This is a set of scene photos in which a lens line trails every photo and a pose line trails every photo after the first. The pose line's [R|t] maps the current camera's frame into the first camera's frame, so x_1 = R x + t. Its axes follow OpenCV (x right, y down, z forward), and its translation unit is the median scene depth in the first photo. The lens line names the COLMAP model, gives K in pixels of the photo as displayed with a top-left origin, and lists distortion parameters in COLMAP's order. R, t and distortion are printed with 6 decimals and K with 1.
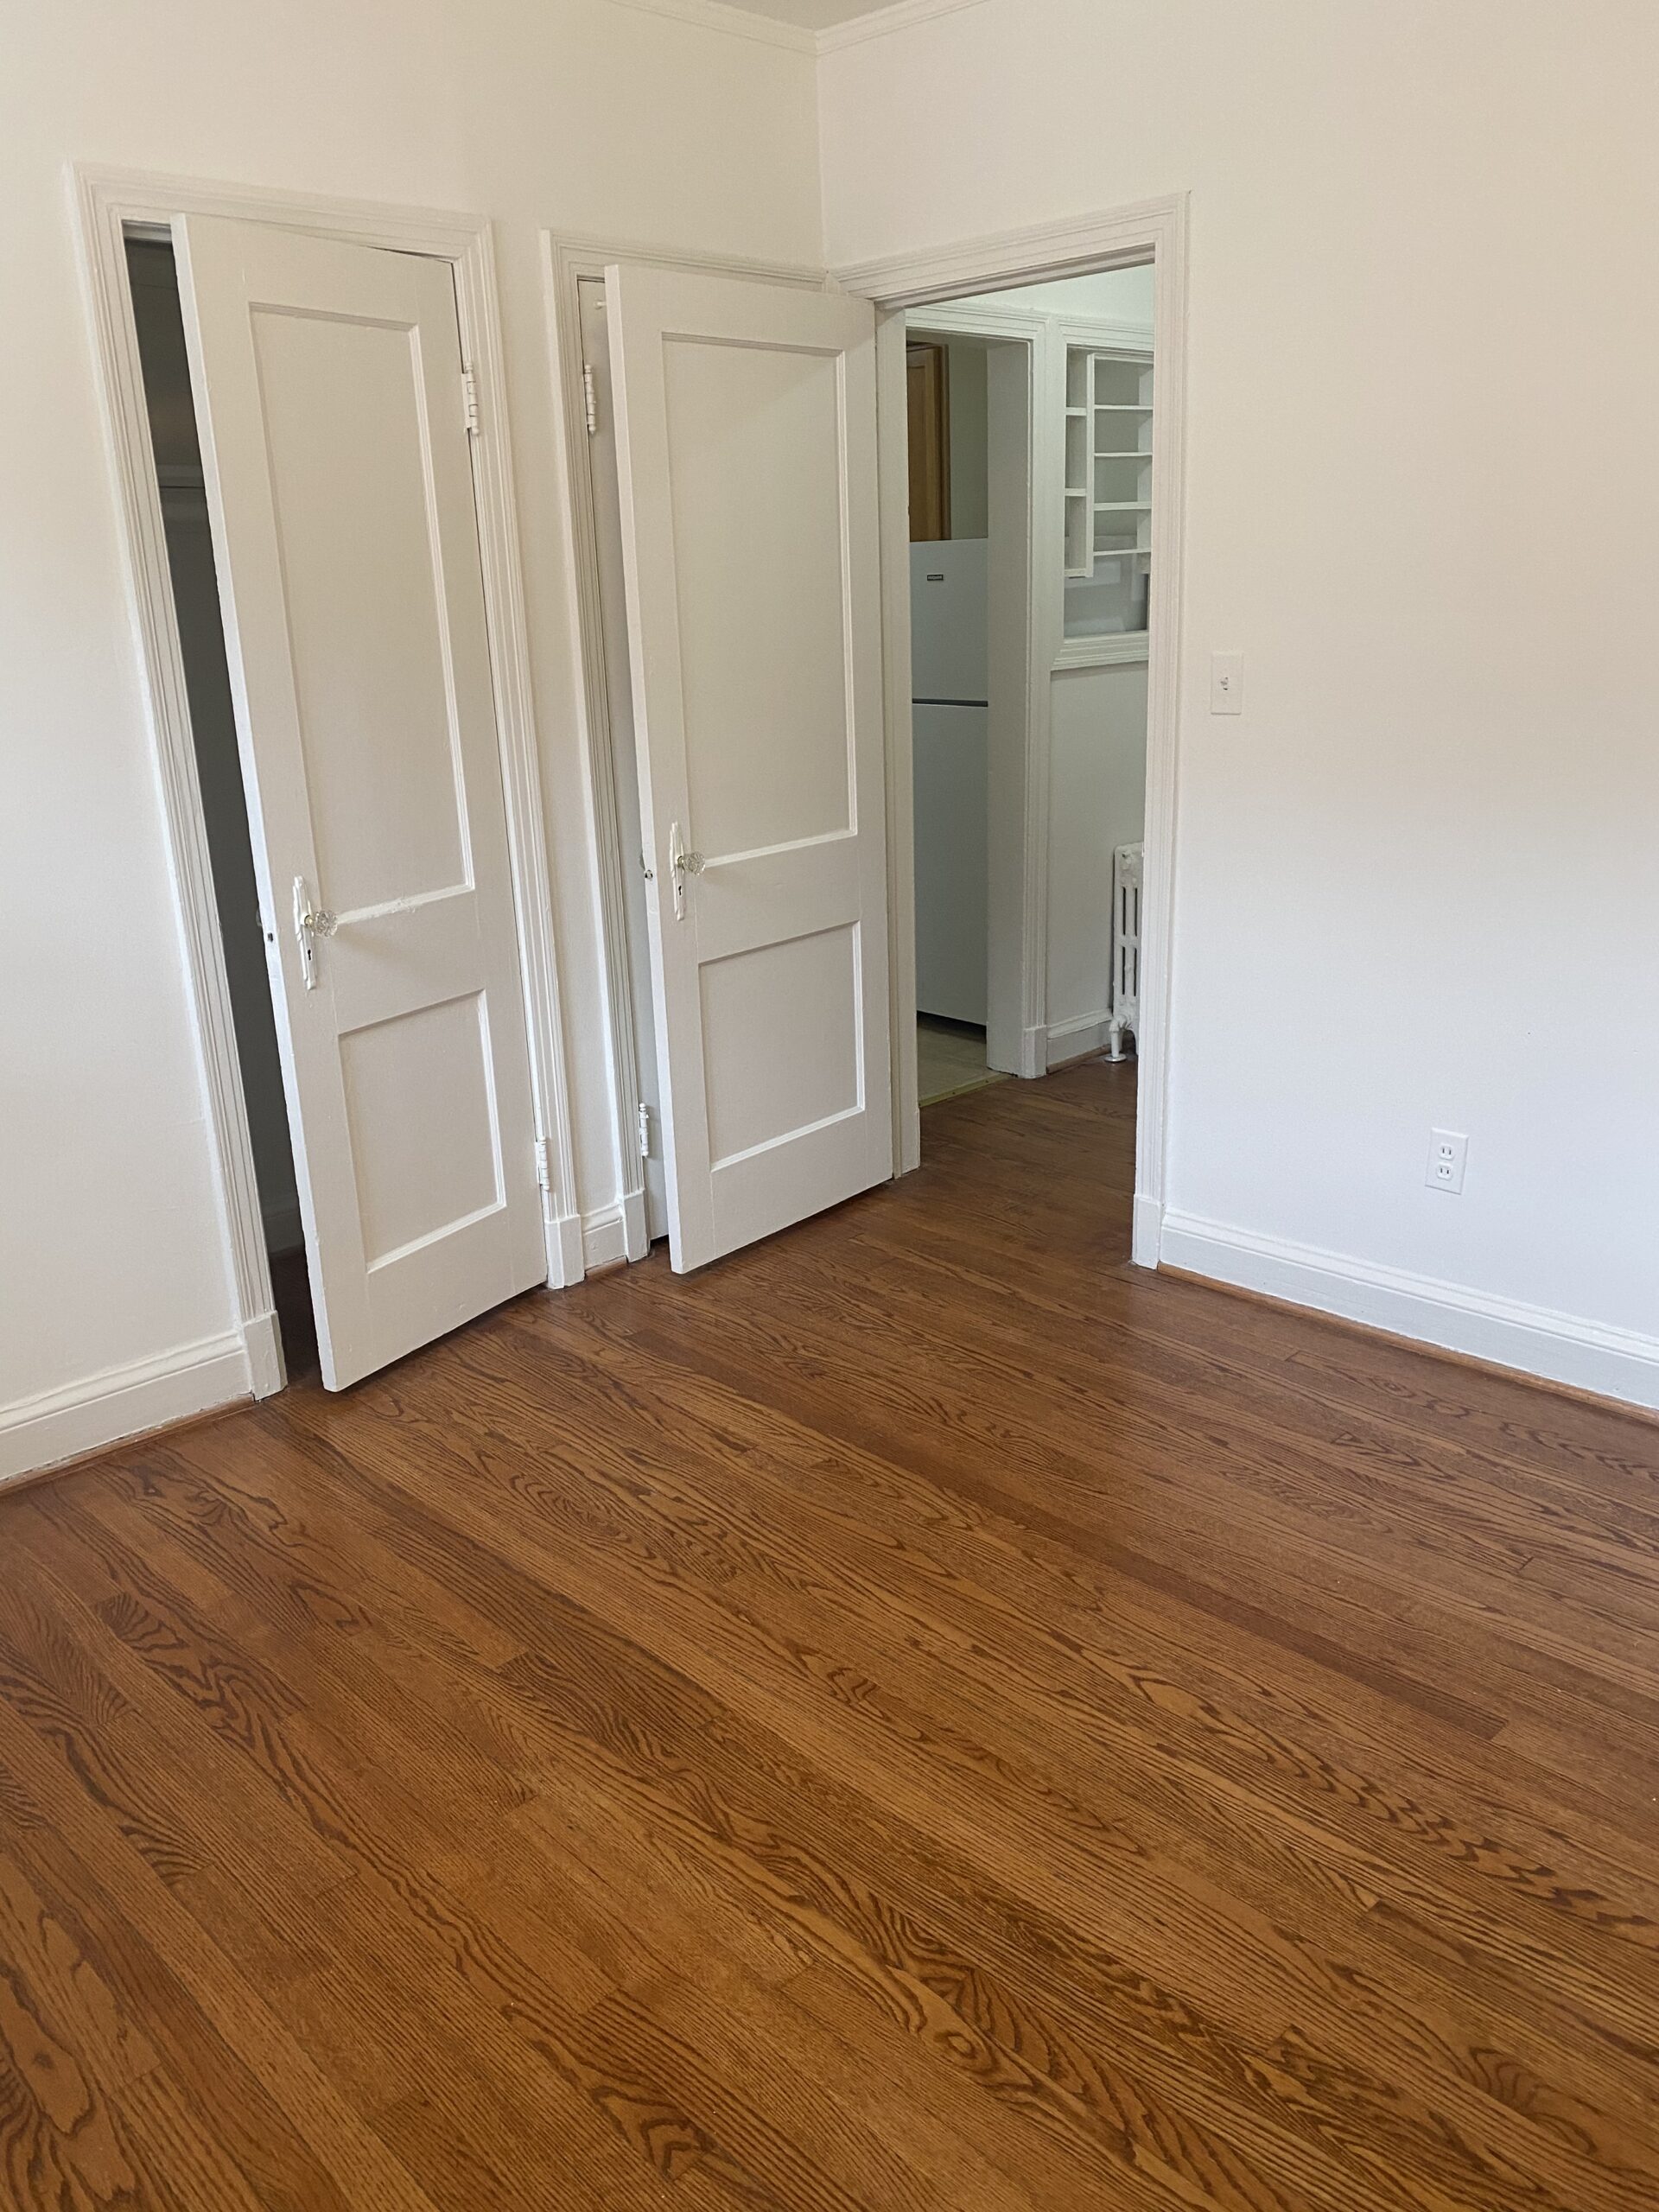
lens RADIAL K [[1707.2, 0, 830.9], [0, 1707.2, 1125.2], [0, 0, 1]] dist [-0.001752, -0.011320]
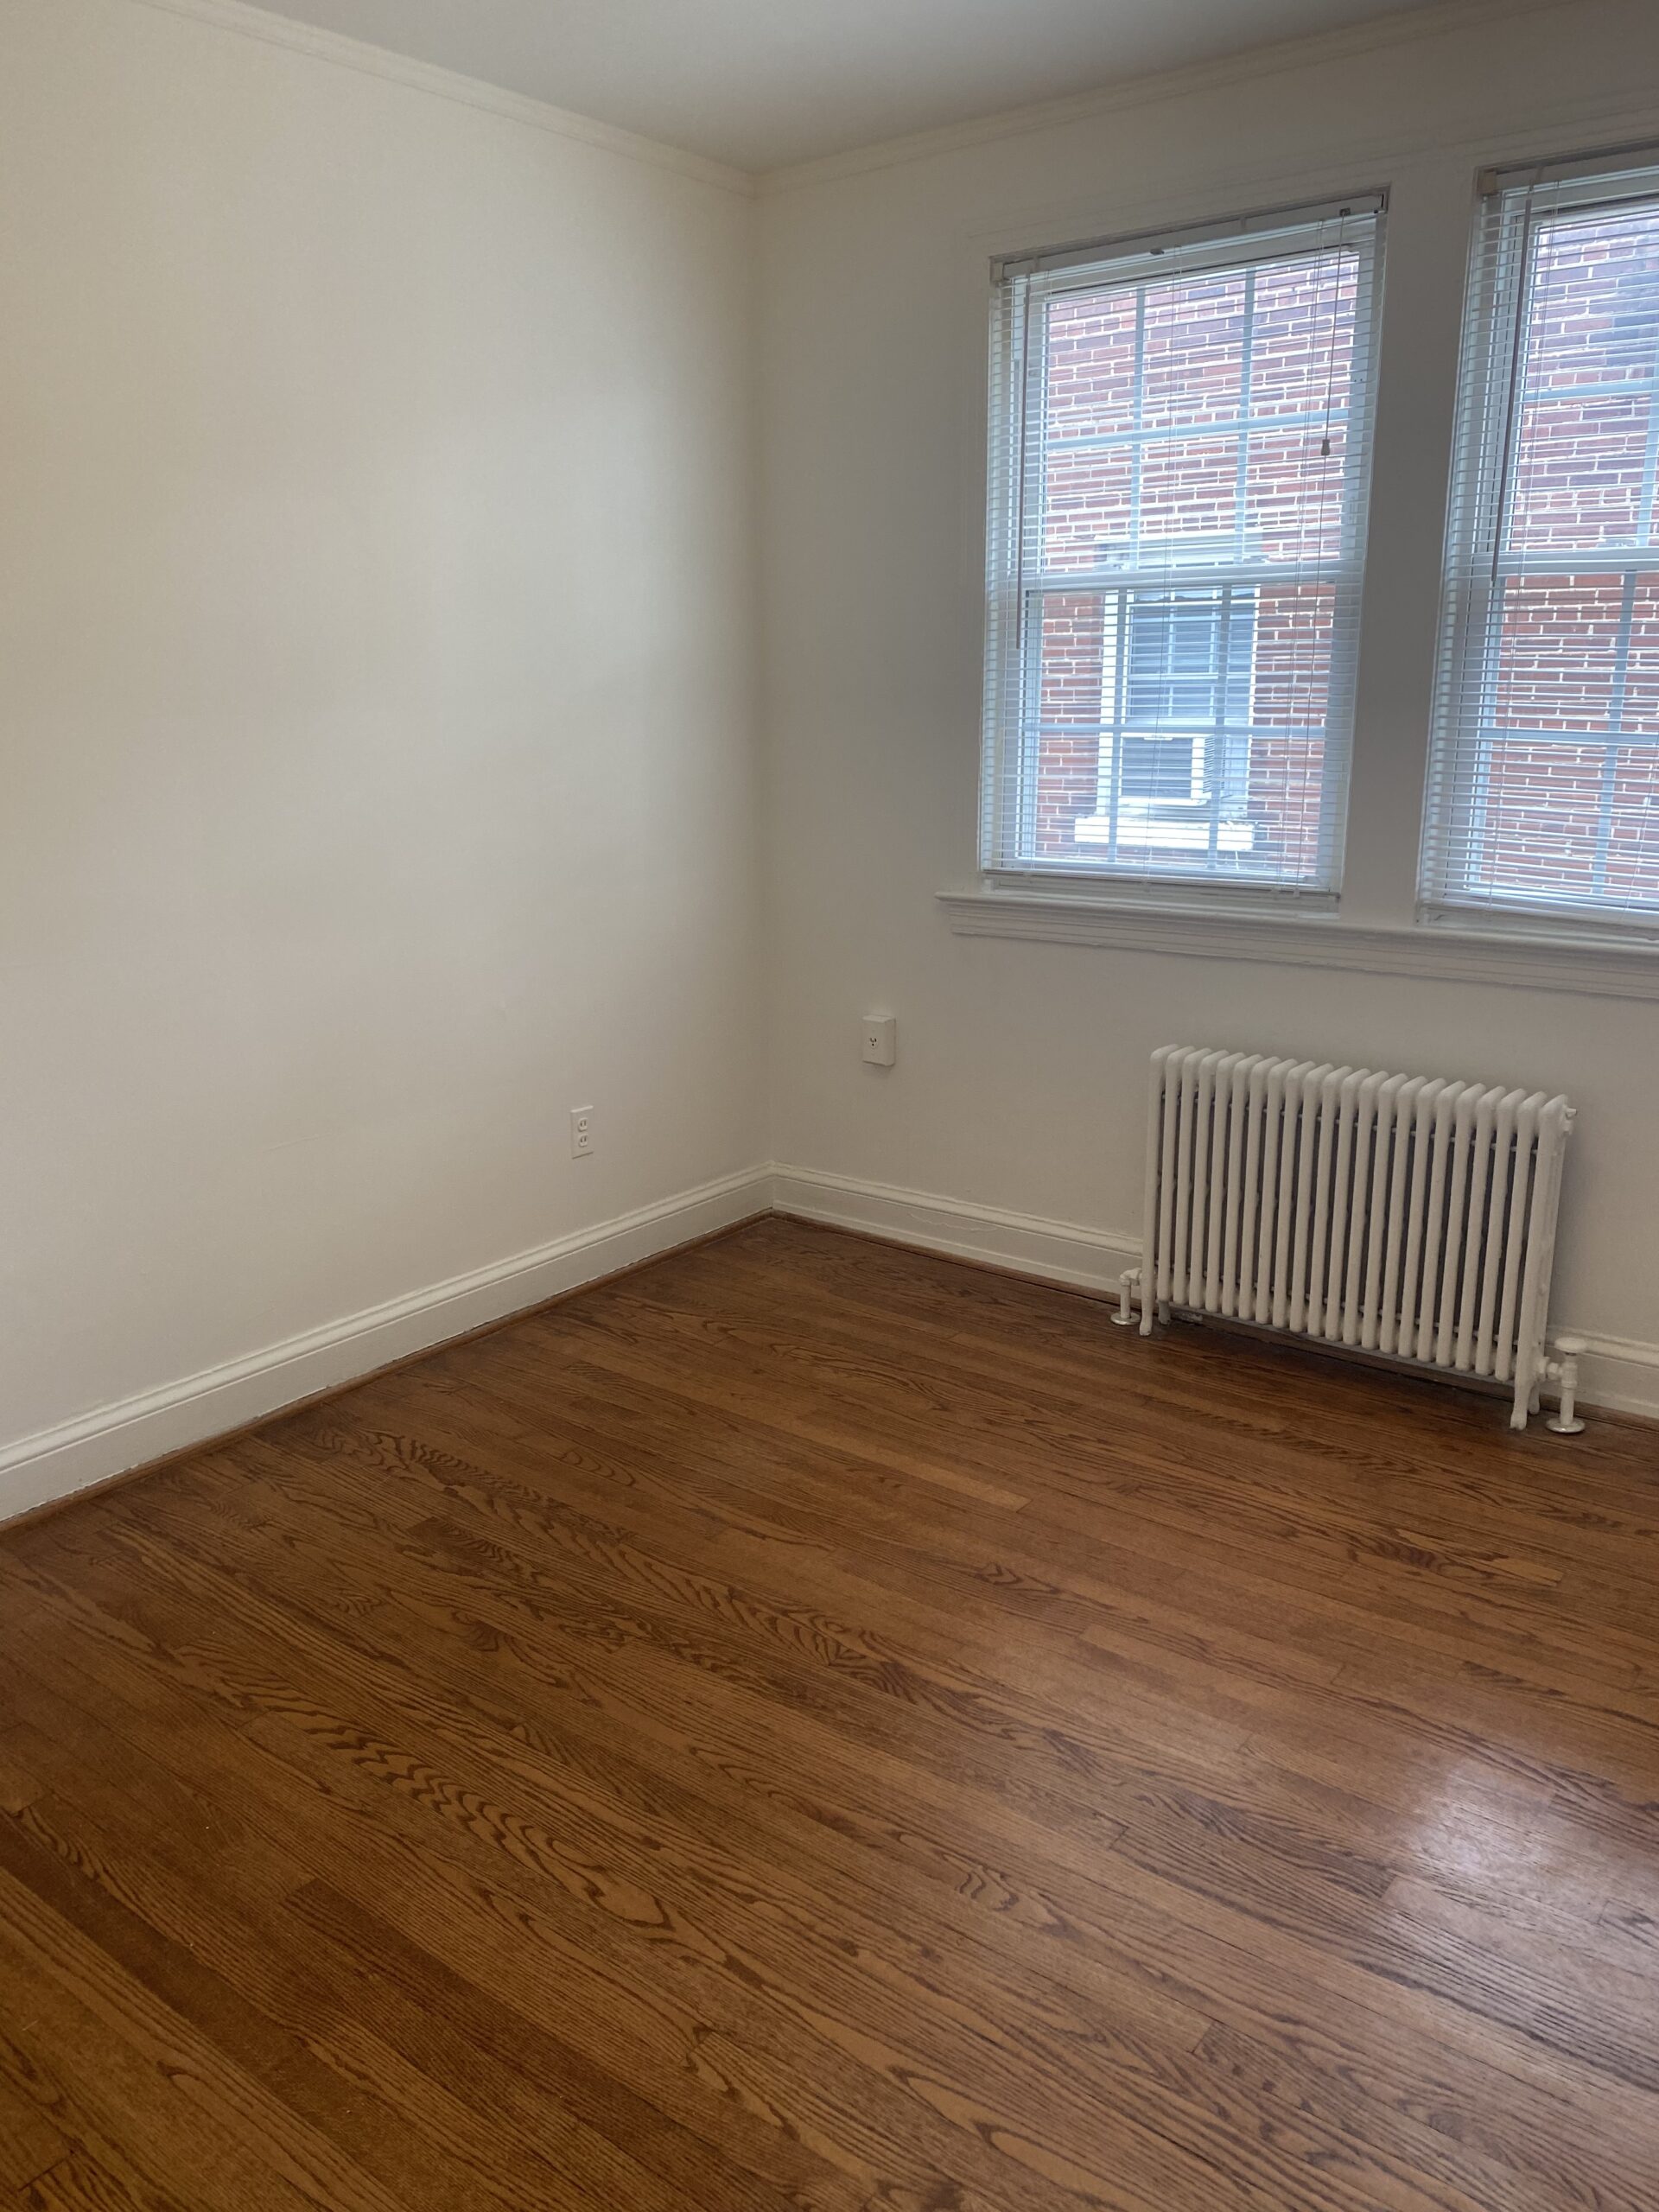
lens RADIAL K [[1707.2, 0, 832.6], [0, 1707.2, 1113.6], [0, 0, 1]] dist [-0.001752, -0.011320]
pose [[-0.990159, 0.077629, -0.116442, 0.164597], [0.003962, 0.847265, 0.531155, -0.488933], [0.139890, 0.525467, -0.839235, 1.528329]]
